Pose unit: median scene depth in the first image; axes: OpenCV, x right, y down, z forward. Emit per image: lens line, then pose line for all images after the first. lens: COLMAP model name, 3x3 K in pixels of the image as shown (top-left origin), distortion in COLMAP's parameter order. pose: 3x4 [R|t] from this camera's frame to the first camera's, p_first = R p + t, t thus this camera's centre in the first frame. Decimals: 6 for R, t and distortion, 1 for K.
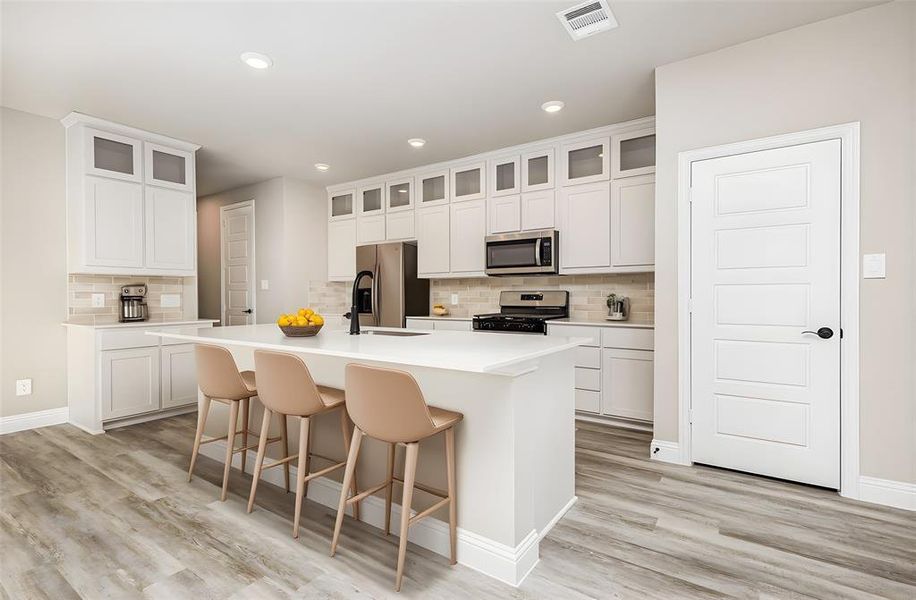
lens RADIAL K [[424.1, 0, 449.3], [0, 424.1, 296.0], [0, 0, 1]] dist [0.006309, 0.000625]
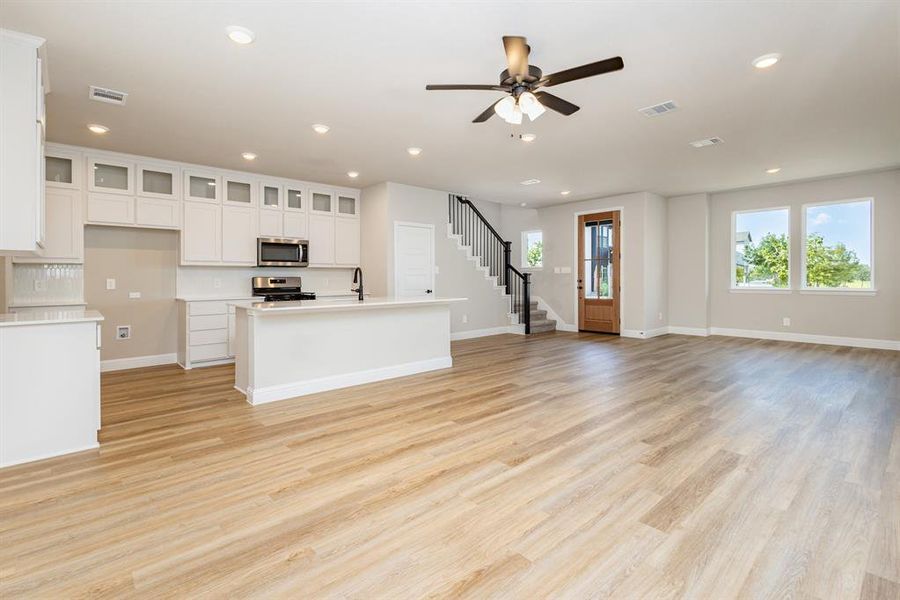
lens RADIAL K [[422.9, 0, 446.0], [0, 422.9, 274.8], [0, 0, 1]] dist [0.004233, -0.001553]
pose [[0.222669, 0.007955, 0.974862, -1.203488], [0.006298, 0.999934, -0.009598, -0.002548], [-0.974874, 0.008277, 0.222604, 0.129464]]
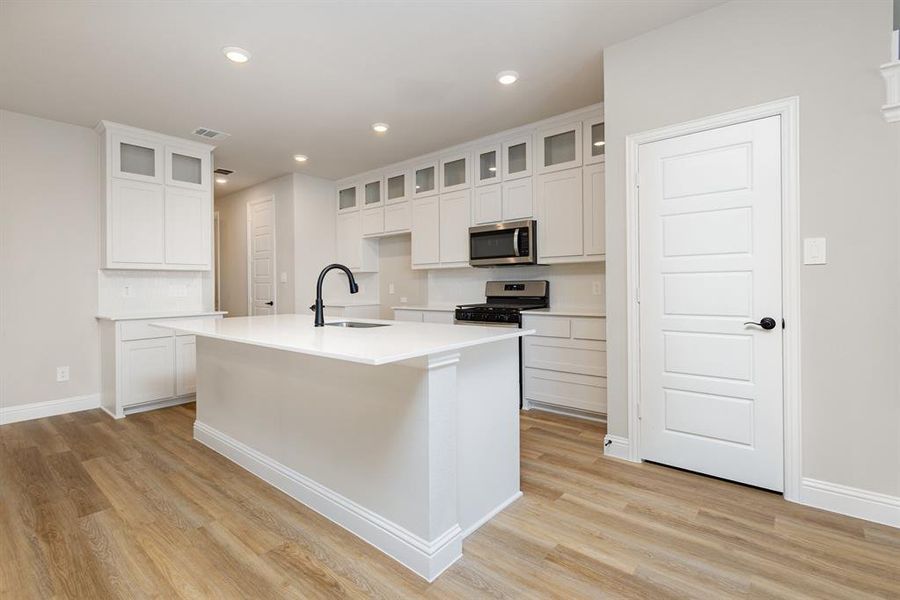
lens RADIAL K [[422.9, 0, 449.2], [0, 422.9, 286.8], [0, 0, 1]] dist [0.004233, -0.001553]
pose [[0.995960, -0.010432, -0.089190, 0.142126], [0.010610, 0.999943, 0.001517, -0.001876], [0.089169, -0.002457, 0.996014, 0.008846]]
